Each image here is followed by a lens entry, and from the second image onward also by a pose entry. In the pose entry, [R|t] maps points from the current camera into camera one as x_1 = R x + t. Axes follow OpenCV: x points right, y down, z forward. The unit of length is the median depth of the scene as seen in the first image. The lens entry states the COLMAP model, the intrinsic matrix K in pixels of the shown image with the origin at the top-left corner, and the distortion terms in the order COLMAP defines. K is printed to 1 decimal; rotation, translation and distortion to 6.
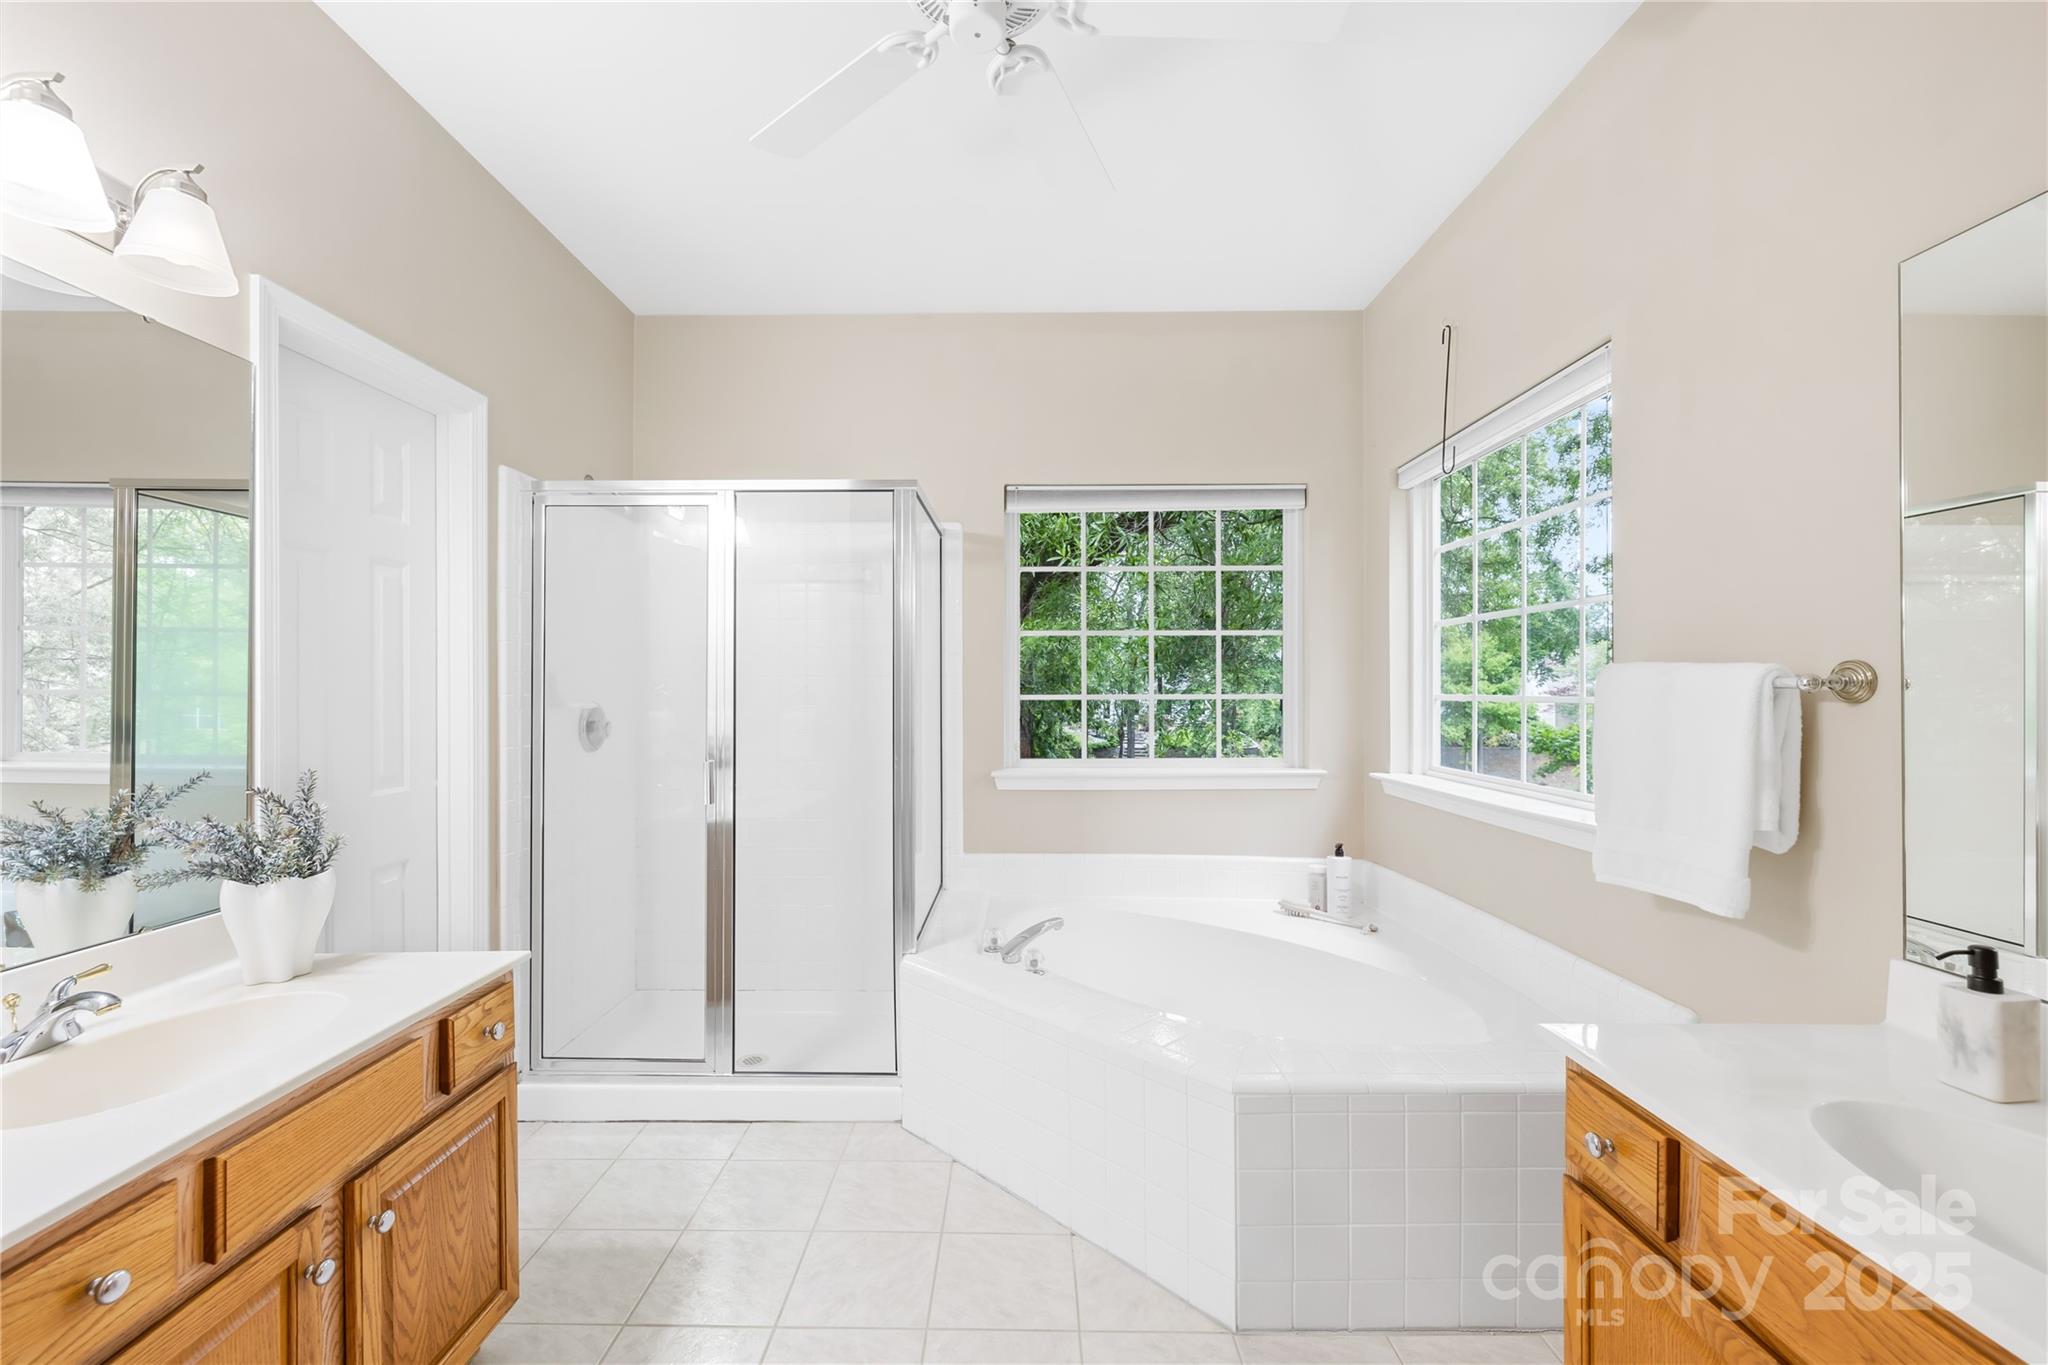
lens RADIAL K [[876.7, 0, 1010.4], [0, 876.7, 685.4], [0, 0, 1]] dist [-0.000606, -0.000111]
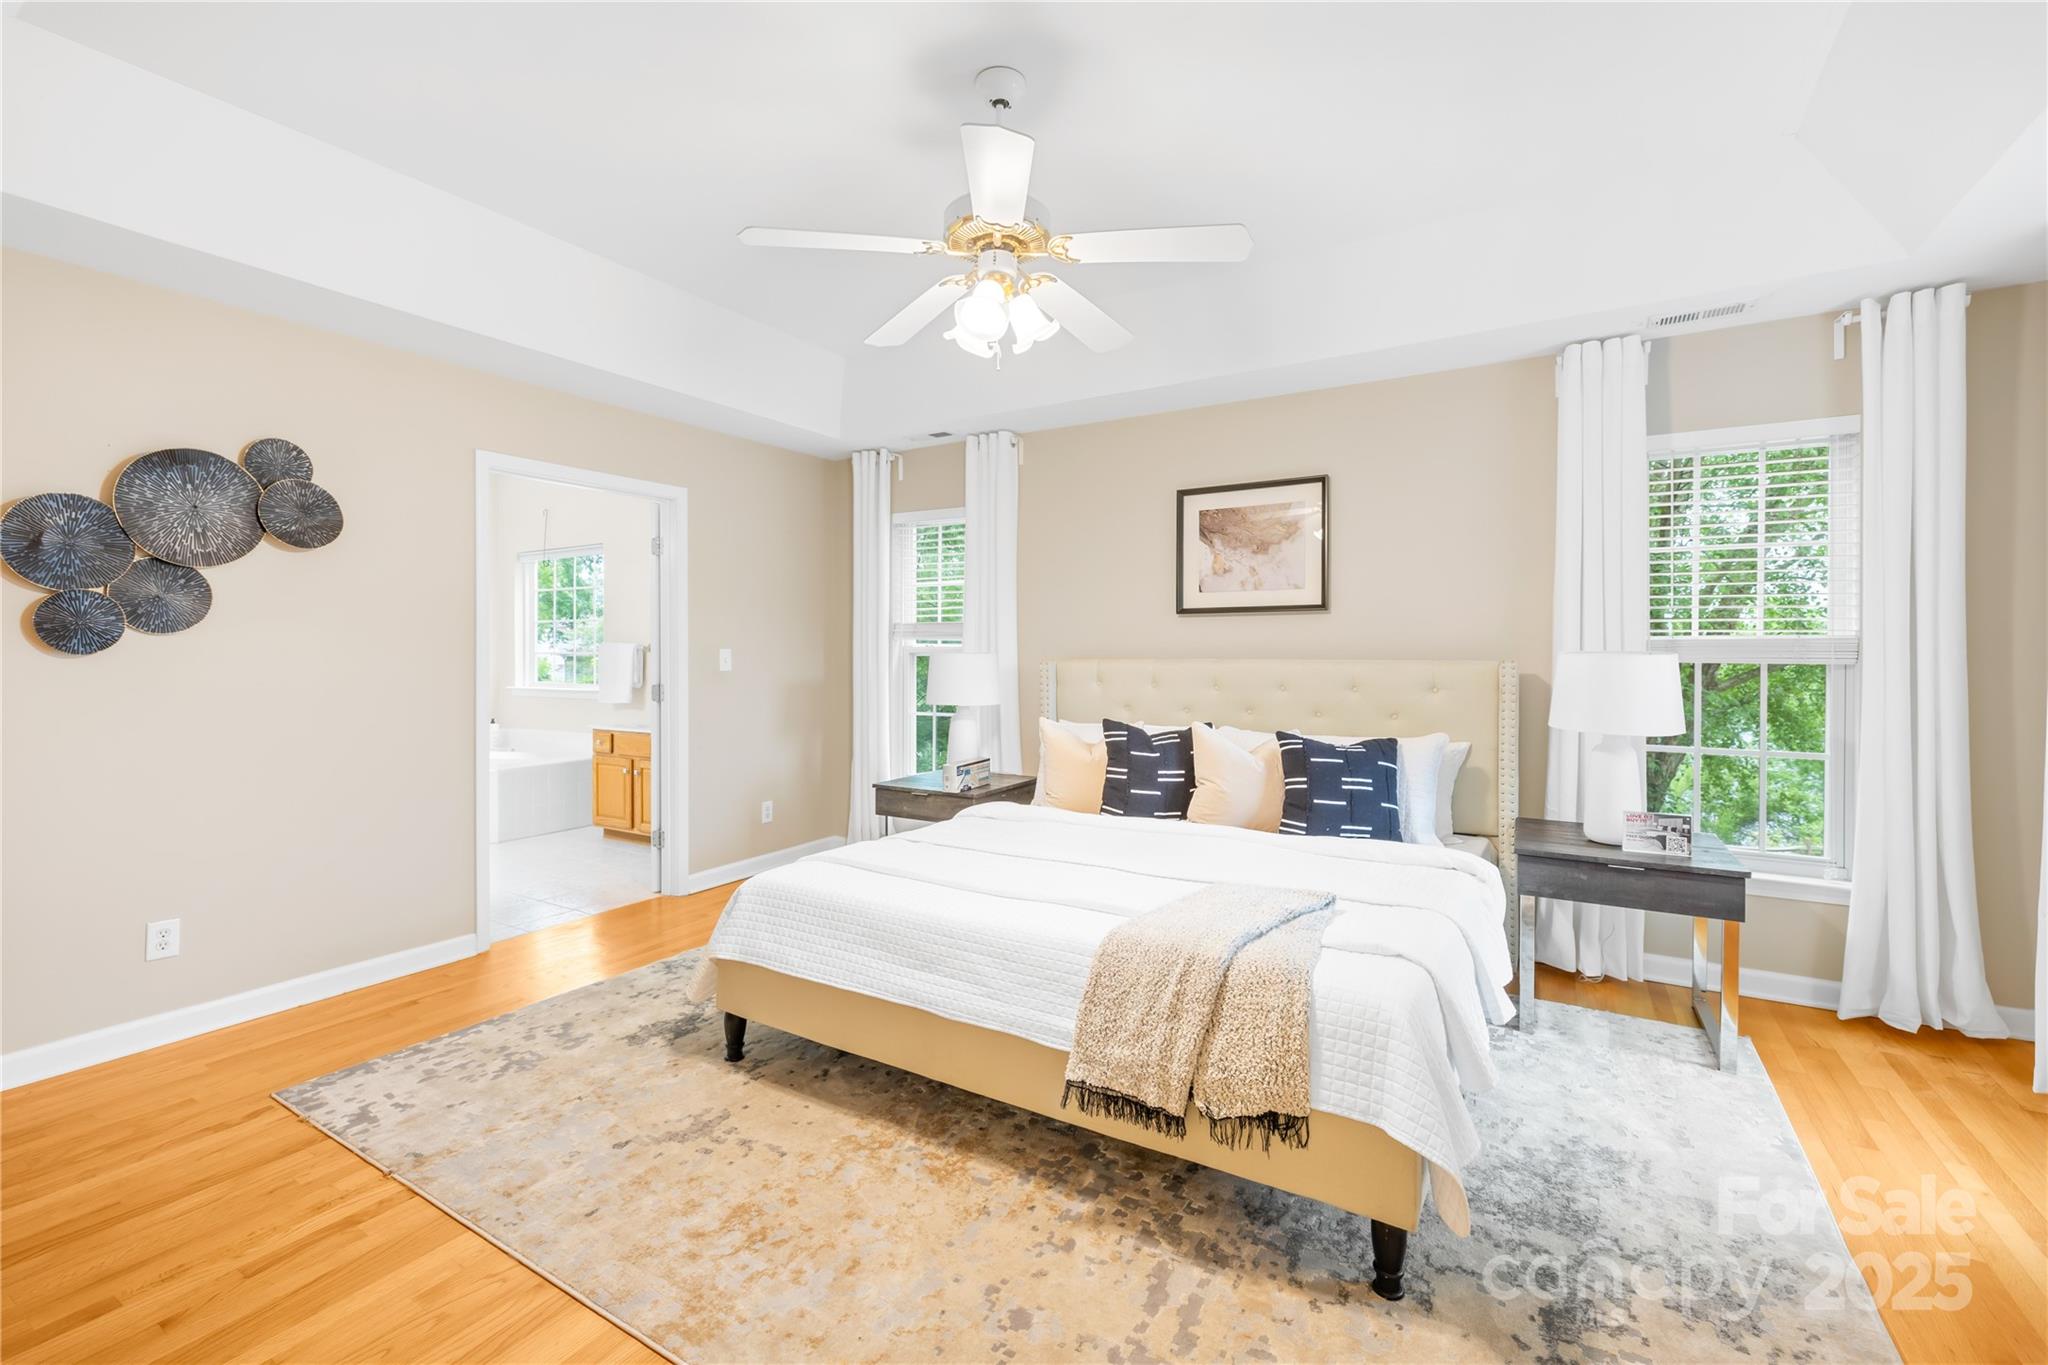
lens RADIAL K [[876.7, 0, 1031.5], [0, 876.7, 665.3], [0, 0, 1]] dist [-0.000606, -0.000111]
pose [[0.494192, -0.018196, 0.869162, -1.038482], [-0.002074, 0.999753, 0.022109, -0.007446], [-0.869350, -0.012729, 0.494032, -1.530527]]
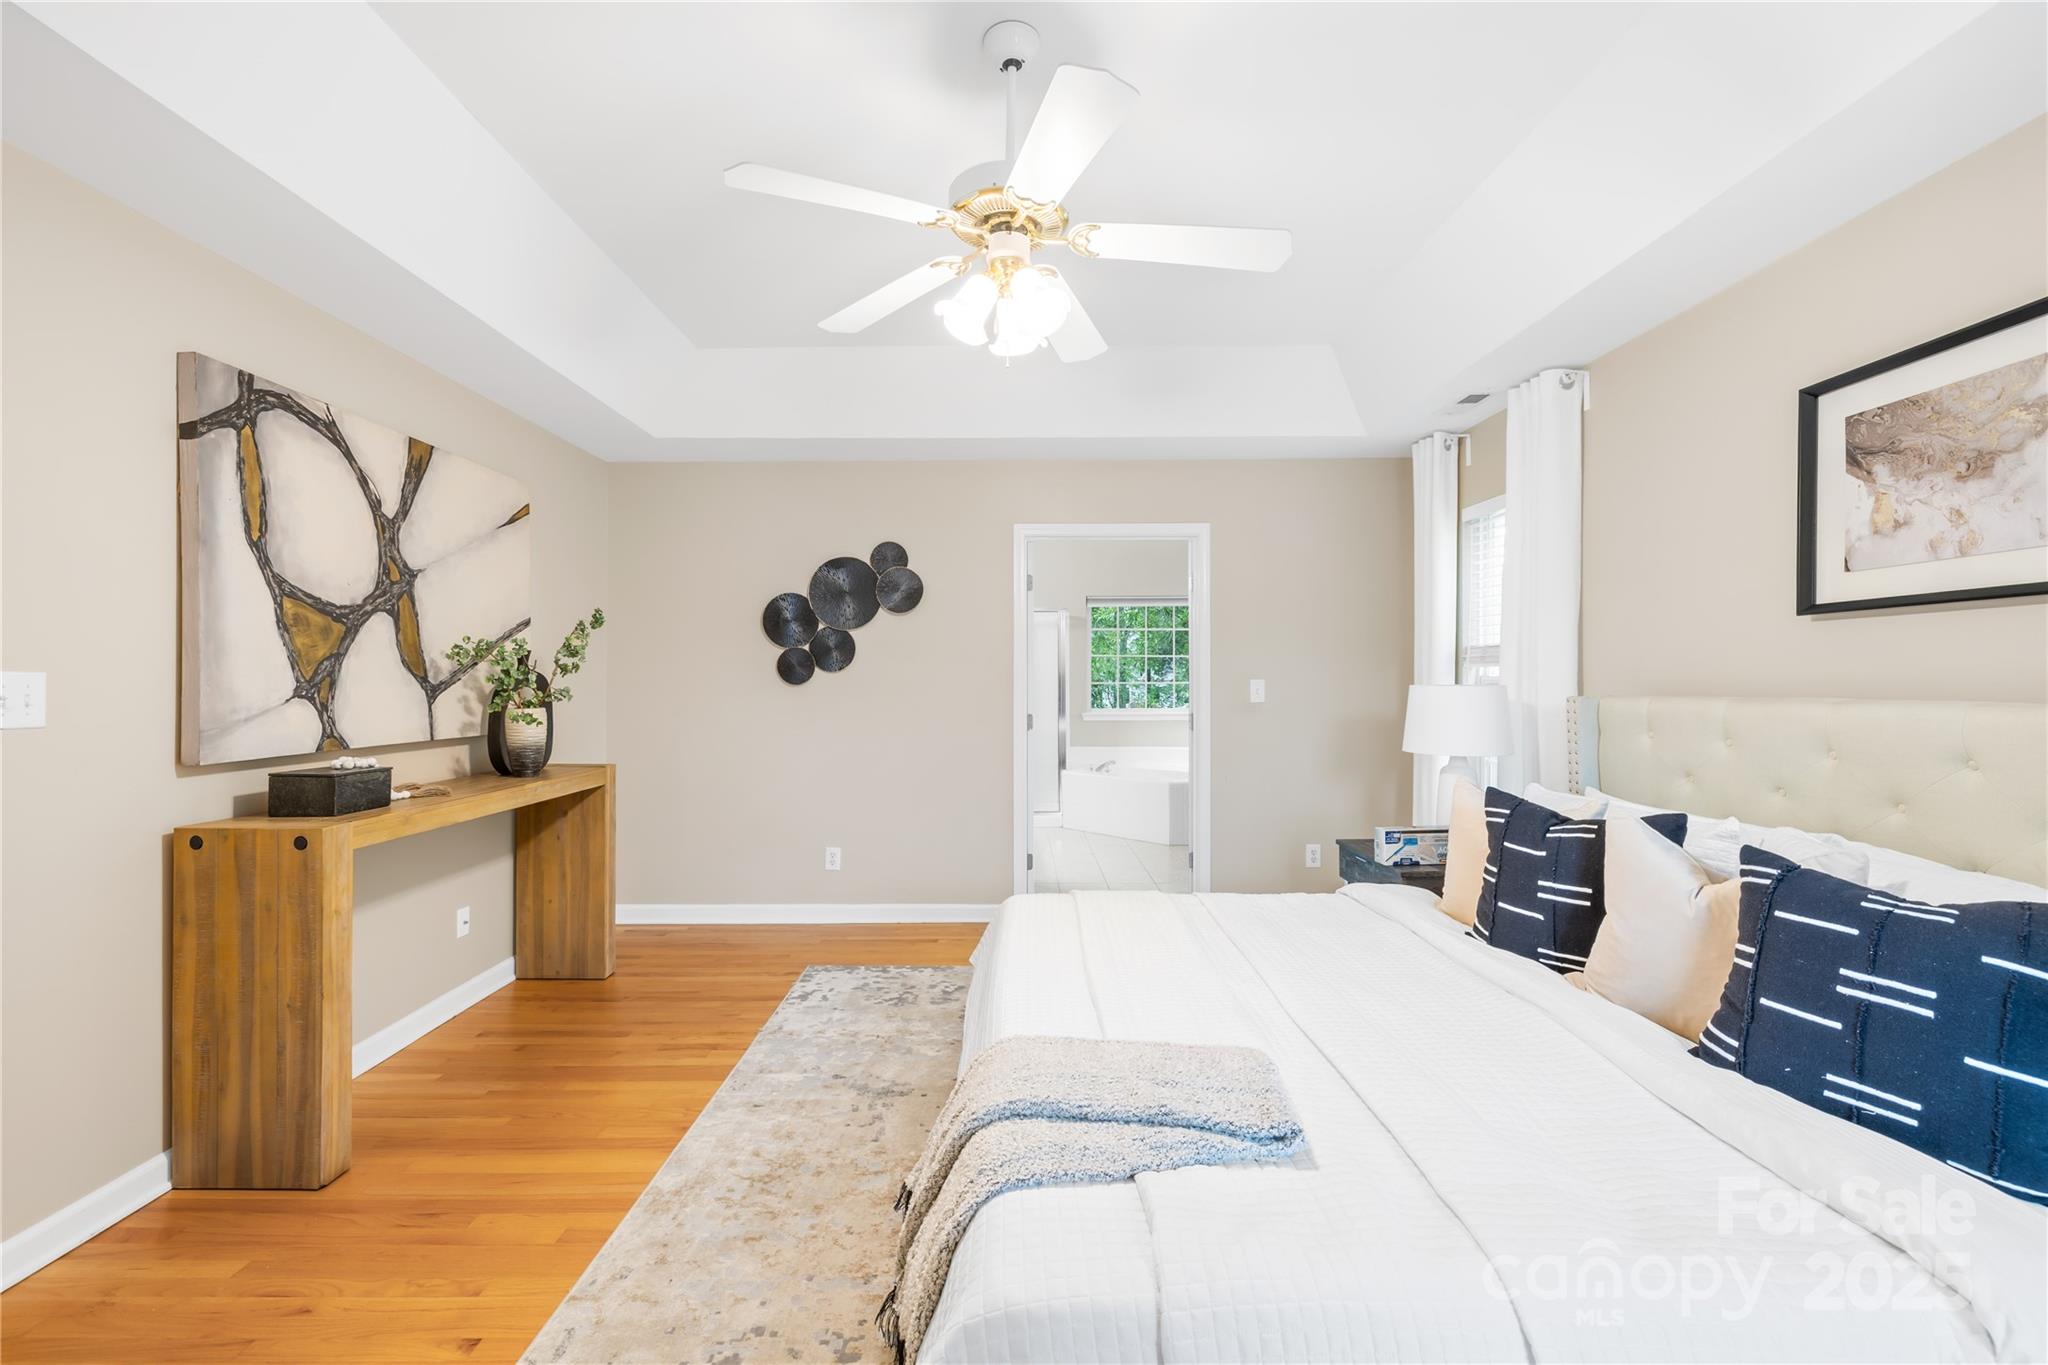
lens RADIAL K [[876.7, 0, 1015.0], [0, 876.7, 682.8], [0, 0, 1]] dist [-0.000606, -0.000111]
pose [[0.999852, -0.006676, 0.015843, -0.309811], [0.006543, 0.999943, 0.008421, -0.011454], [-0.015898, -0.008316, 0.999839, -1.836687]]
